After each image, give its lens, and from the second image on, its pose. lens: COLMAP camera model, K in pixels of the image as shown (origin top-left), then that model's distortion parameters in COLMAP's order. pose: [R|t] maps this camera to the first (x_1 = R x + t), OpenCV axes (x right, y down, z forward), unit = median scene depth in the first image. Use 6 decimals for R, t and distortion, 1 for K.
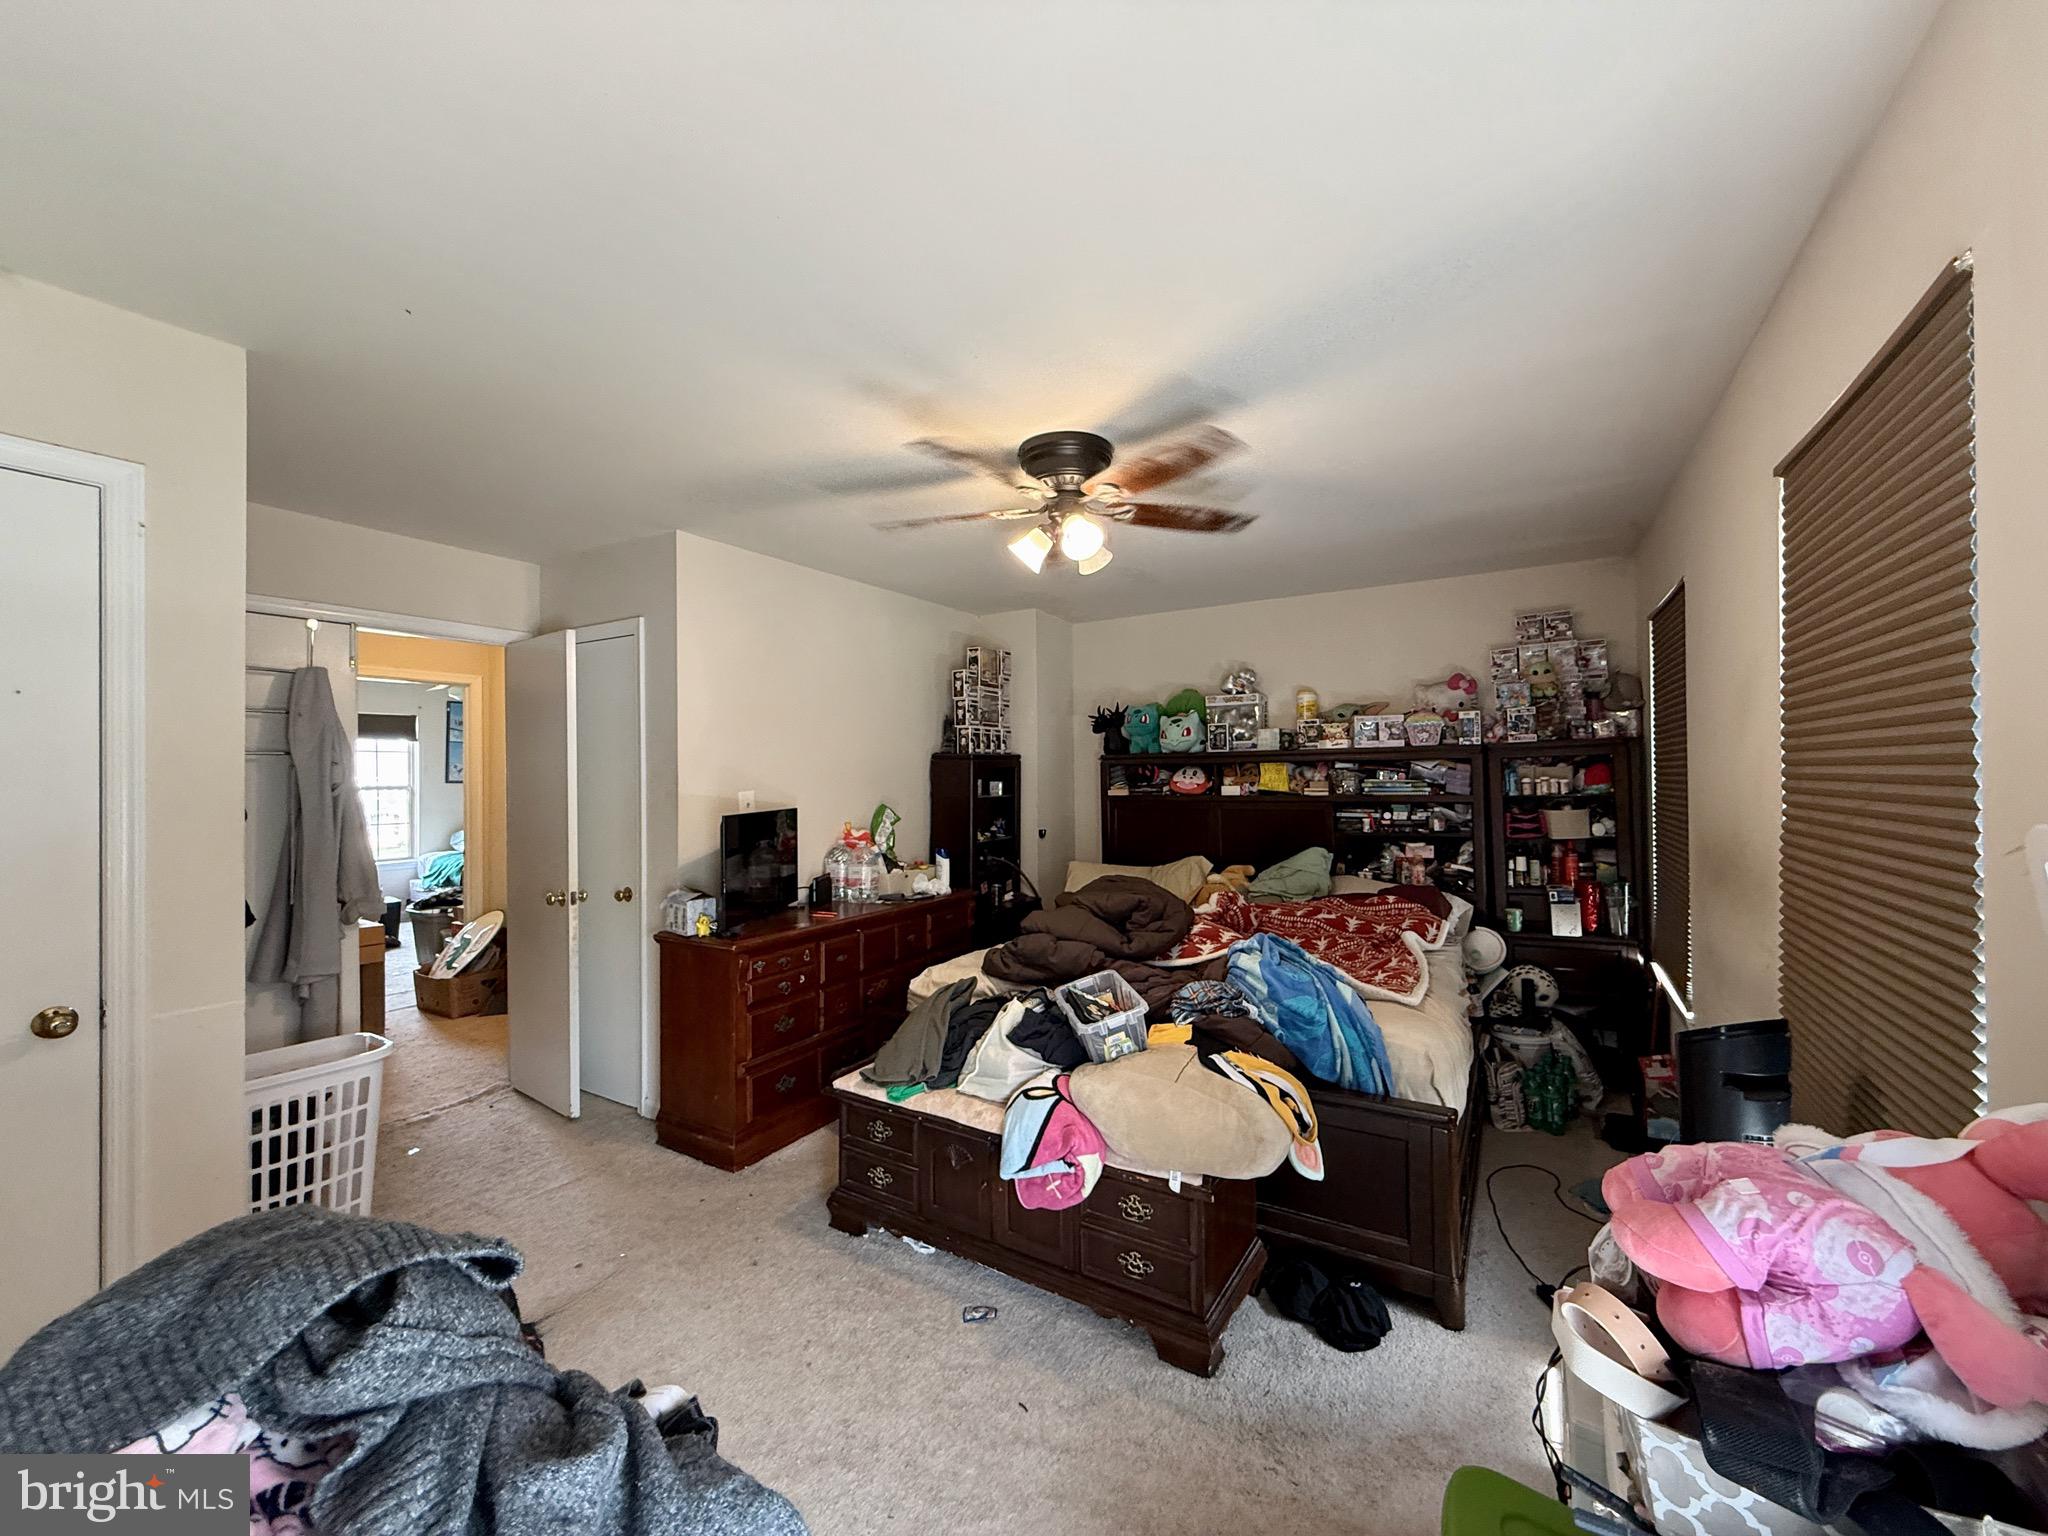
lens RADIAL K [[815.8, 0, 1019.3], [0, 815.8, 768.9], [0, 0, 1]] dist [0.000227, -0.000172]
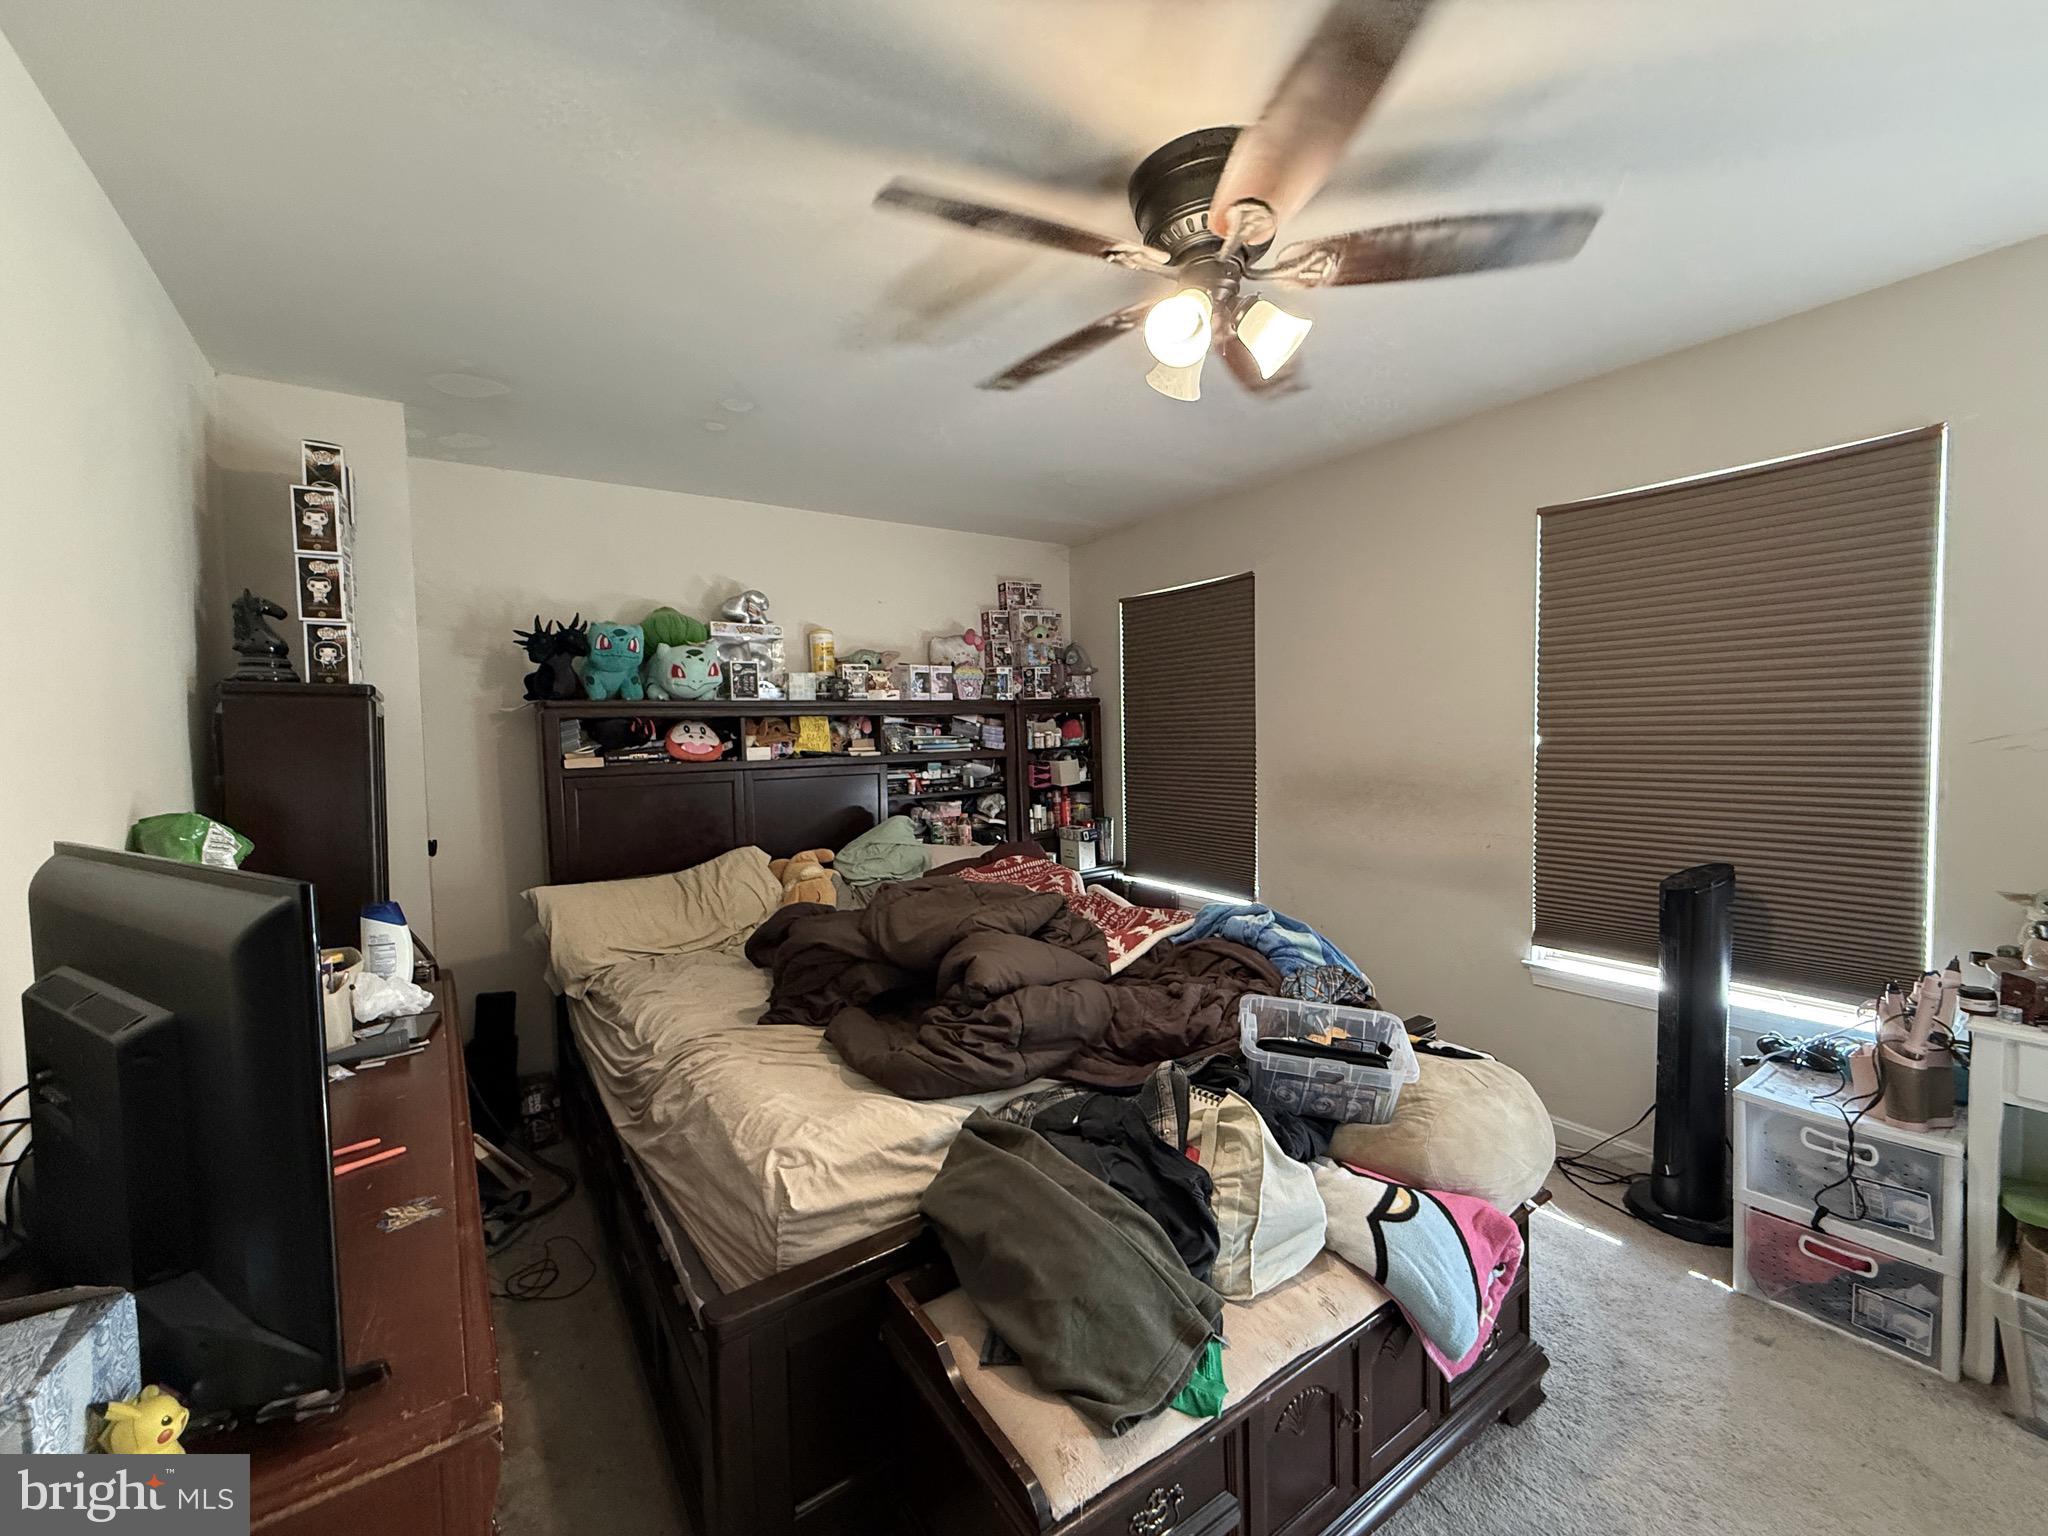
lens RADIAL K [[815.8, 0, 1019.3], [0, 815.8, 768.9], [0, 0, 1]] dist [0.000227, -0.000172]
pose [[0.402578, -0.041150, 0.914460, -0.350478], [0.011445, 0.999137, 0.039922, 0.014603], [-0.915314, -0.005606, 0.402701, 0.531794]]
